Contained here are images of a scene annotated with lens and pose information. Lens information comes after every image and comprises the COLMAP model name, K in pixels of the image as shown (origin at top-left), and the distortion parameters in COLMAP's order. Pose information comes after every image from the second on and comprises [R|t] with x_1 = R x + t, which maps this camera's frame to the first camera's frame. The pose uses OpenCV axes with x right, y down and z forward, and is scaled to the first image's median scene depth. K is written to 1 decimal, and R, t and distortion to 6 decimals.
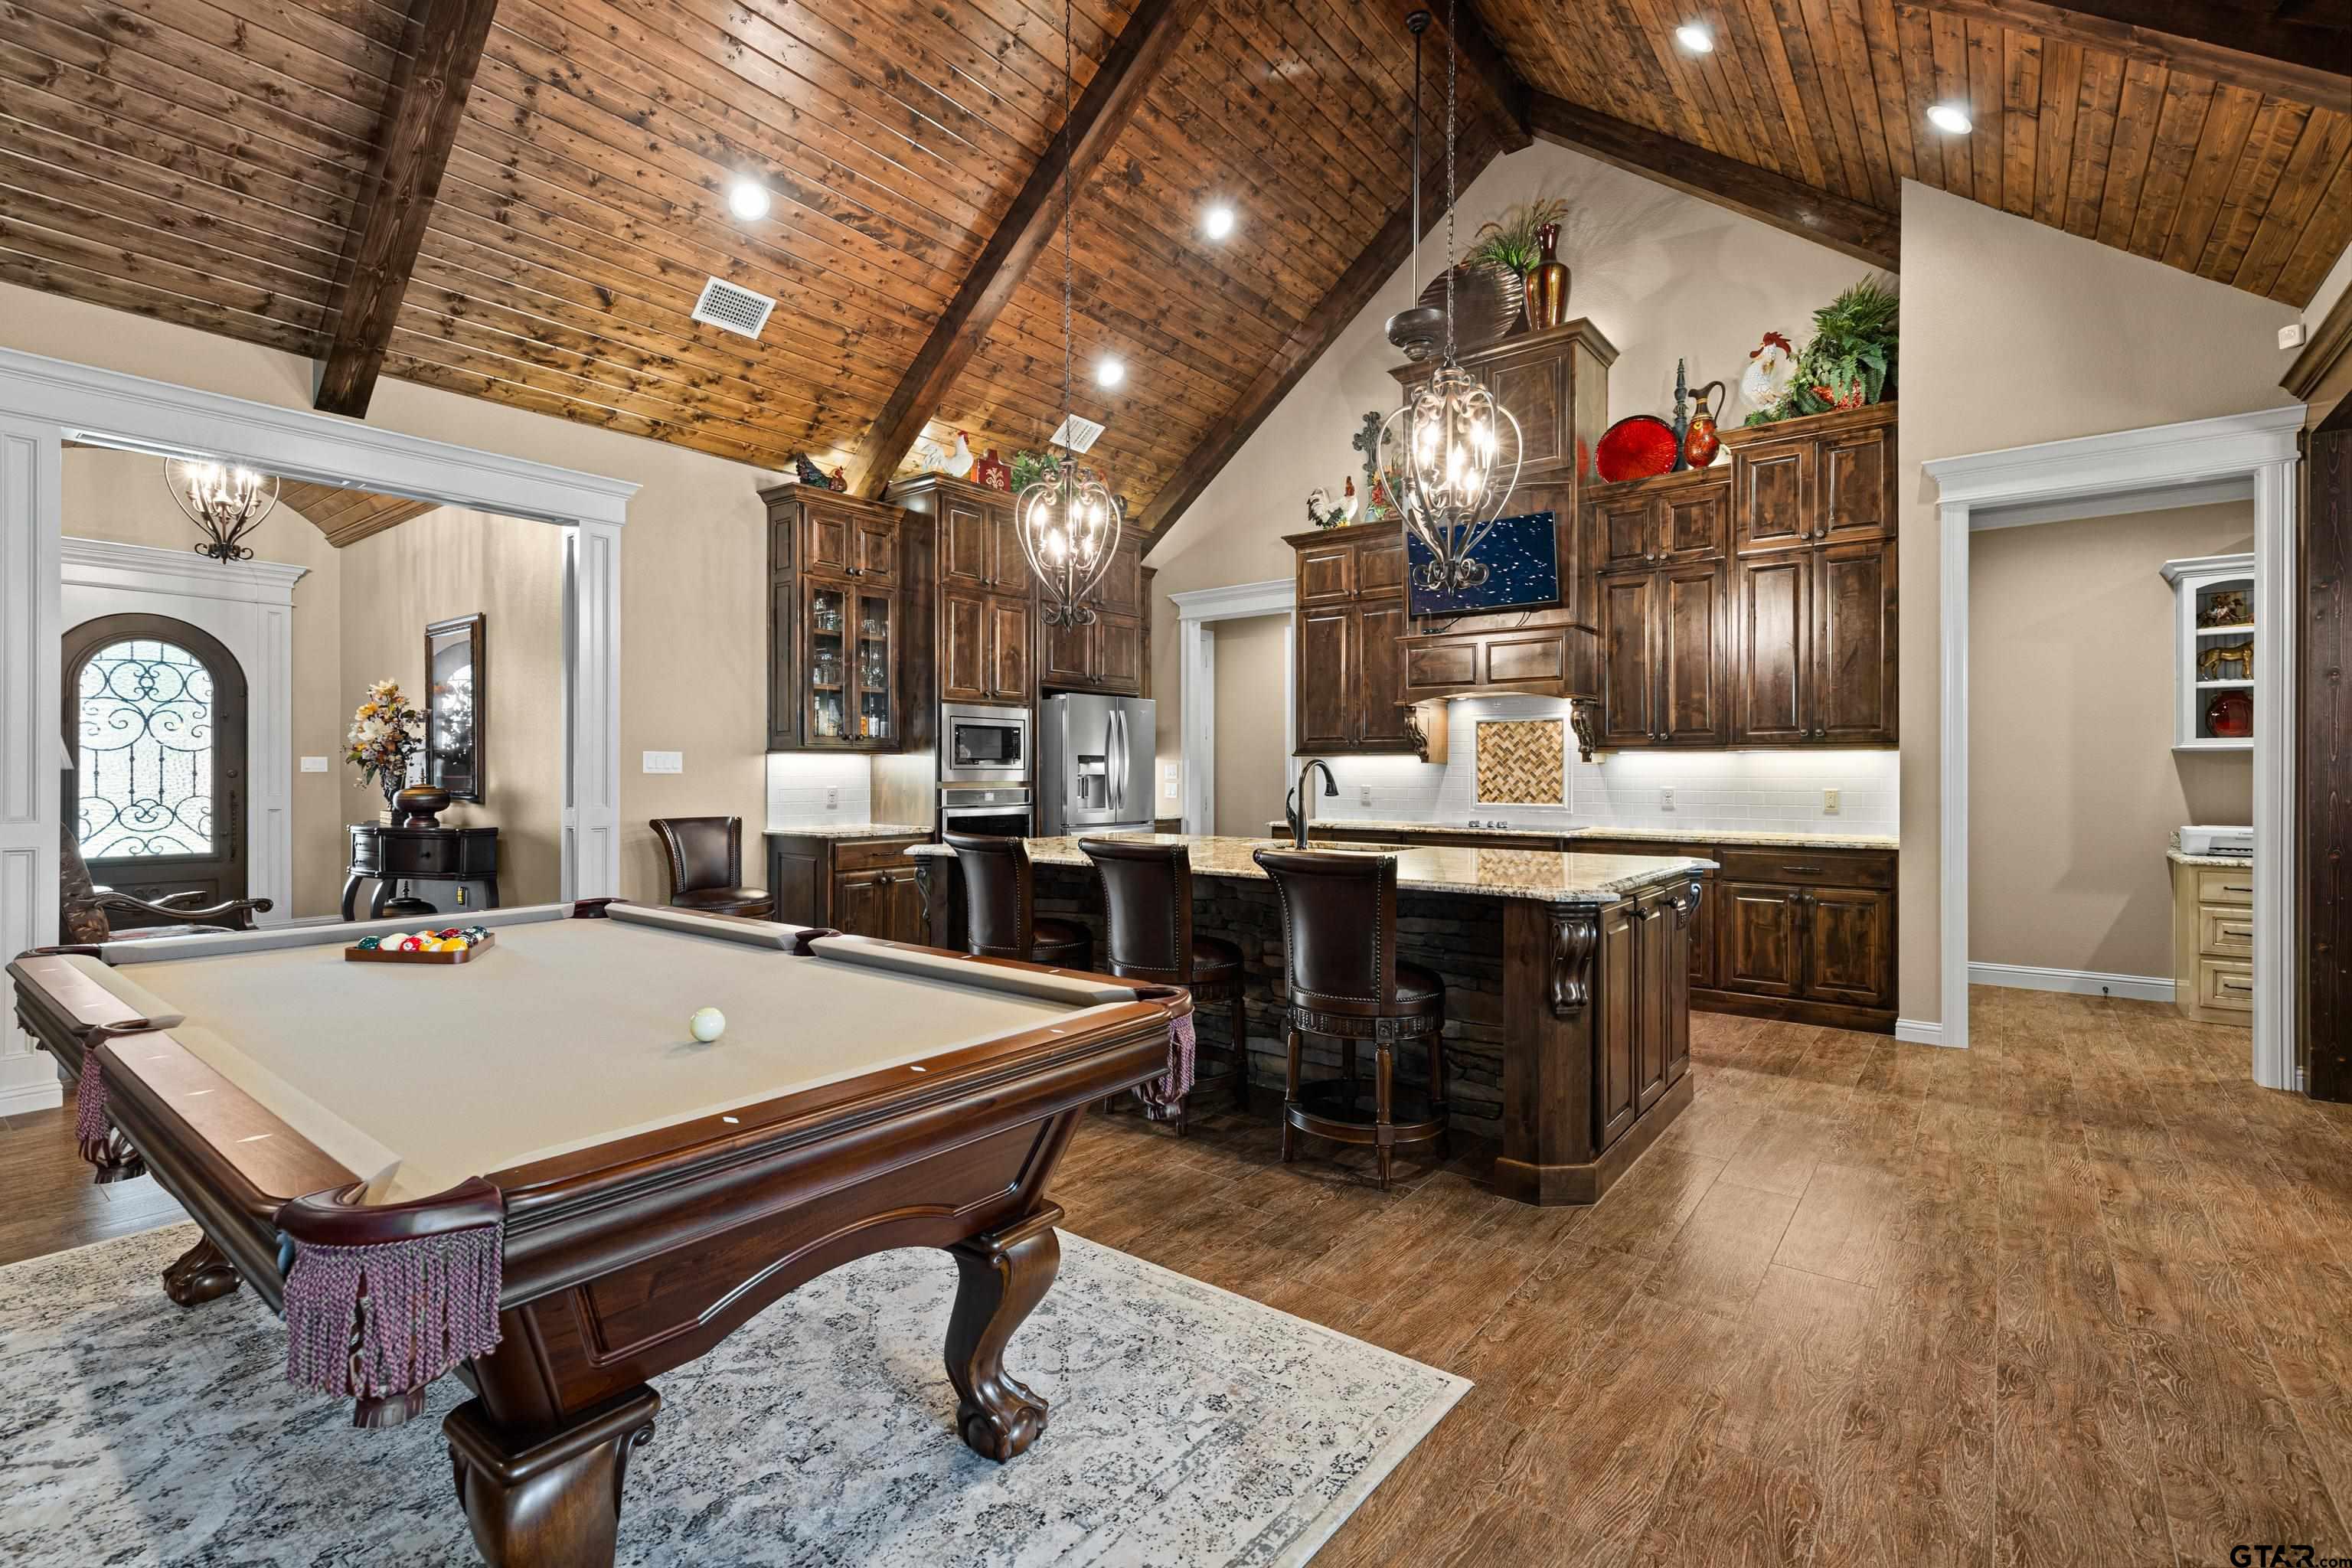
lens RADIAL K [[1064.3, 0, 1184.0], [0, 1064.3, 769.9], [0, 0, 1]] dist [0.005120, -0.001991]
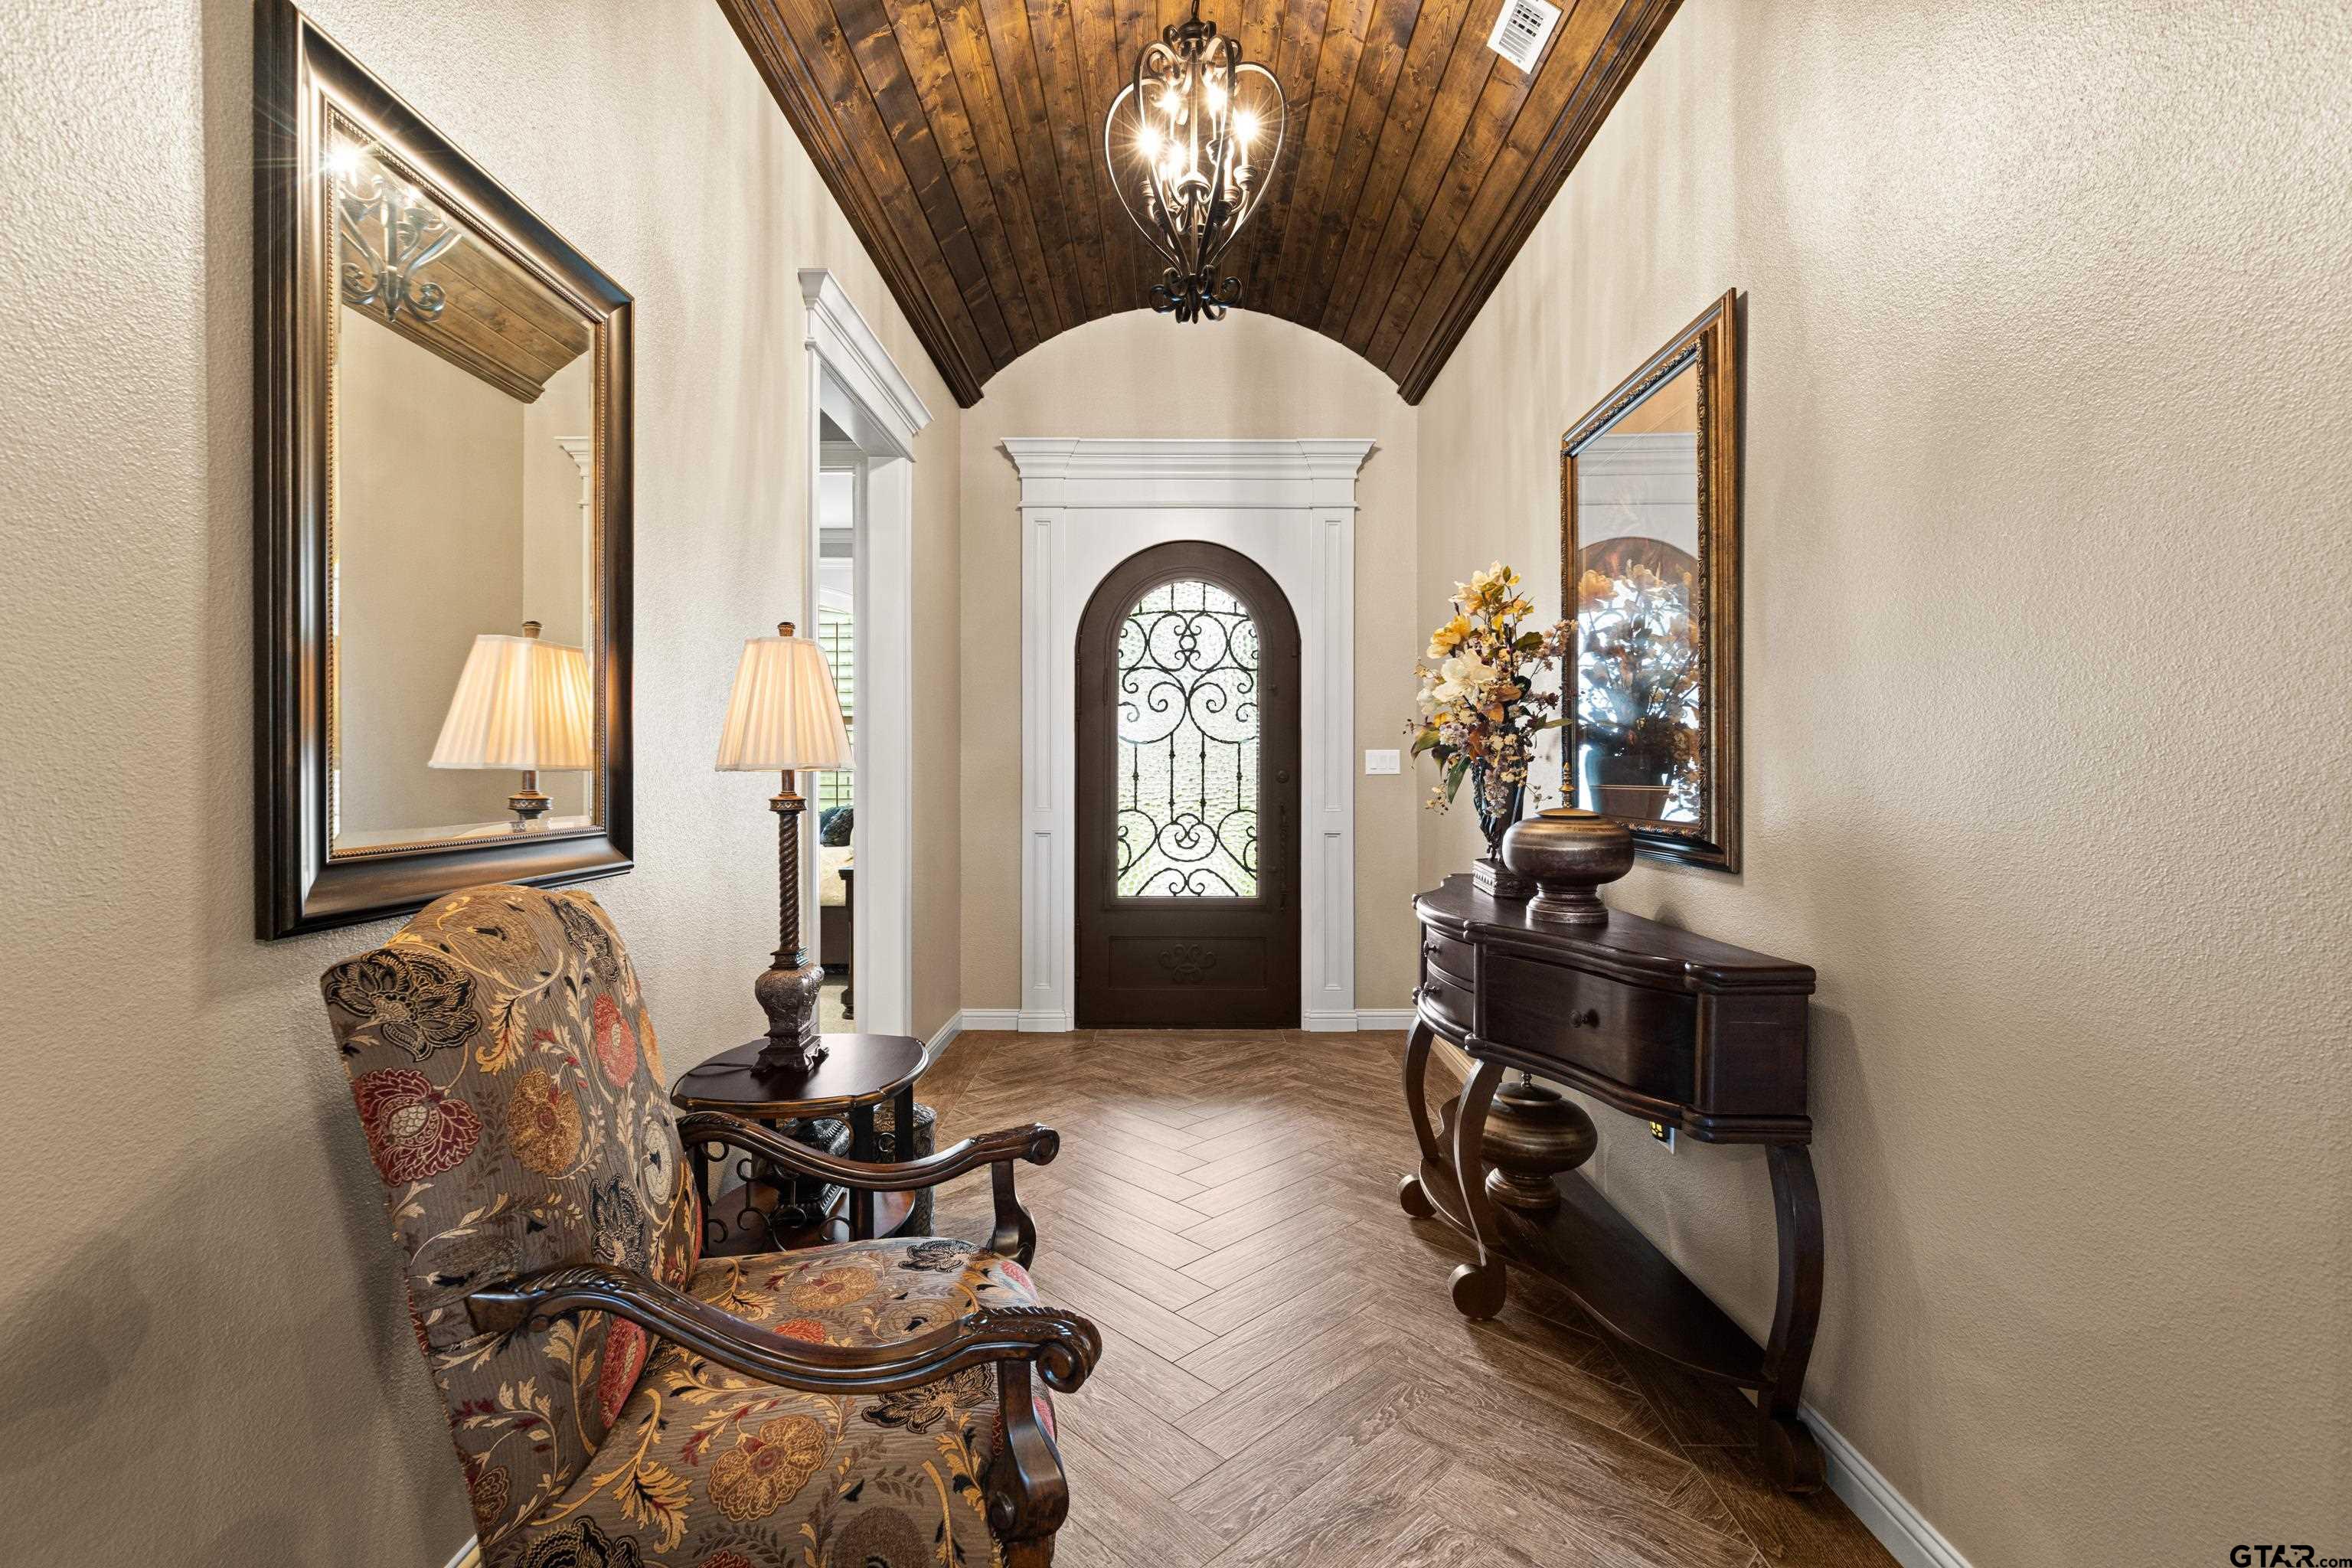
lens RADIAL K [[1064.3, 0, 1180.6], [0, 1064.3, 776.1], [0, 0, 1]] dist [0.005120, -0.001991]
pose [[0.616722, 0.003355, -0.787174, -0.460834], [-0.001960, 0.999994, 0.002727, 0.001490], [0.787179, -0.000138, 0.616725, 0.605780]]
